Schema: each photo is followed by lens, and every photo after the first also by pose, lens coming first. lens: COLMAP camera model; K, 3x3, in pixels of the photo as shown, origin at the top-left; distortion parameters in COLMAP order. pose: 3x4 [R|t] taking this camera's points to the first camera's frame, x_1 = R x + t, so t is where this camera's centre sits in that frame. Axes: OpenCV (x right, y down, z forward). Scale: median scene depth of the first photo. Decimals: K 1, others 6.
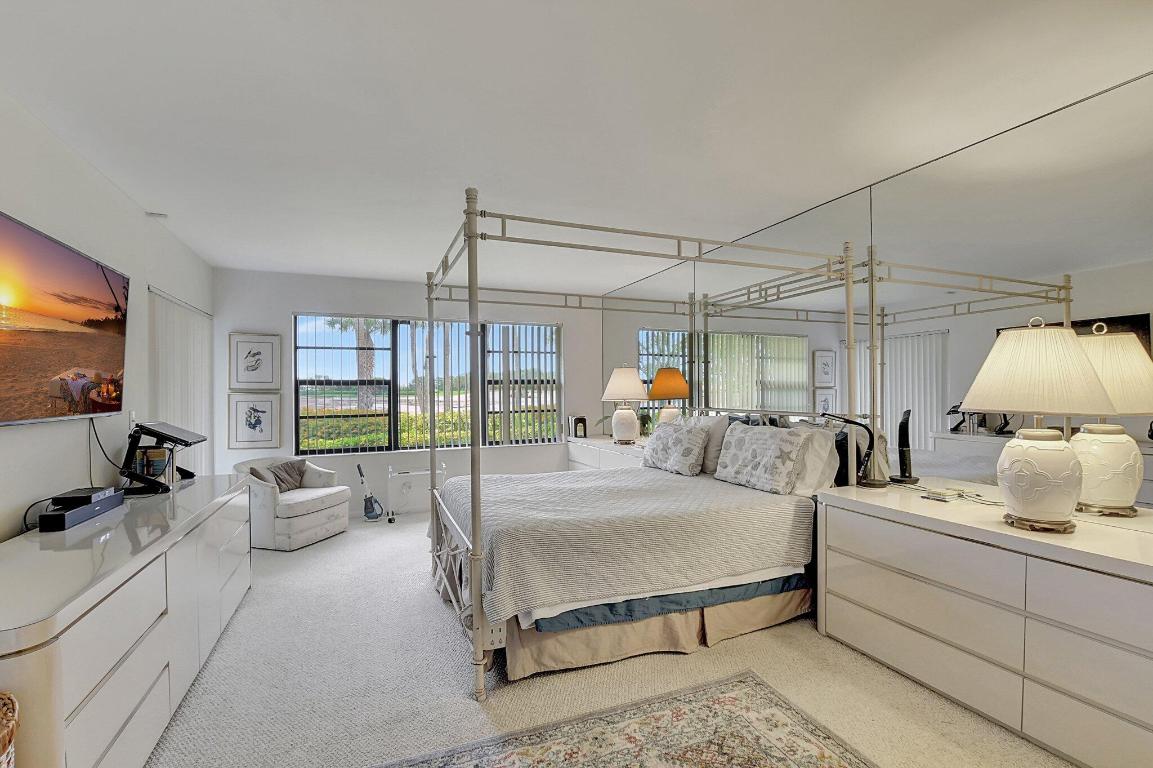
lens RADIAL K [[519.8, 0, 572.0], [0, 519.8, 370.9], [0, 0, 1]] dist [-0.021242, 0.000001]
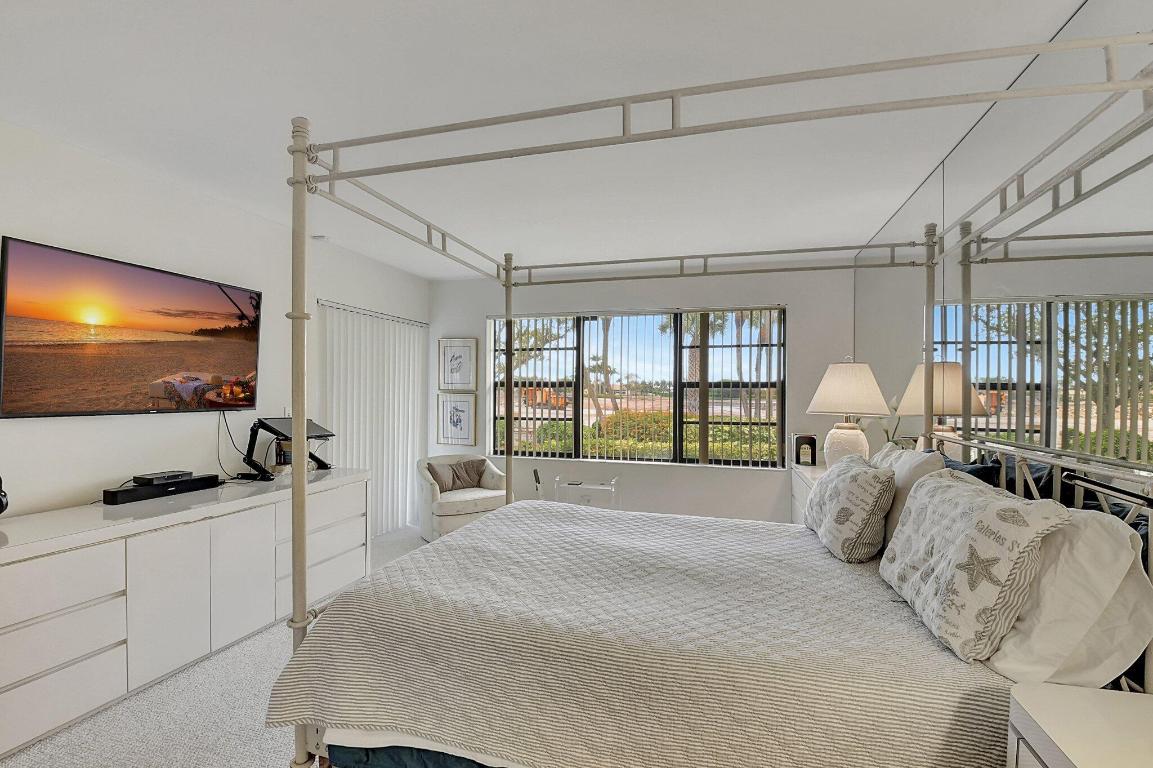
lens RADIAL K [[539.5, 0, 576.5], [0, 539.5, 384.0], [0, 0, 1]] dist [0.059174, -0.052173]
pose [[0.793564, 0.002918, -0.608479, 0.422472], [0.010682, 0.999768, 0.018726, 0.005848], [0.608392, -0.021360, 0.793349, 0.459383]]
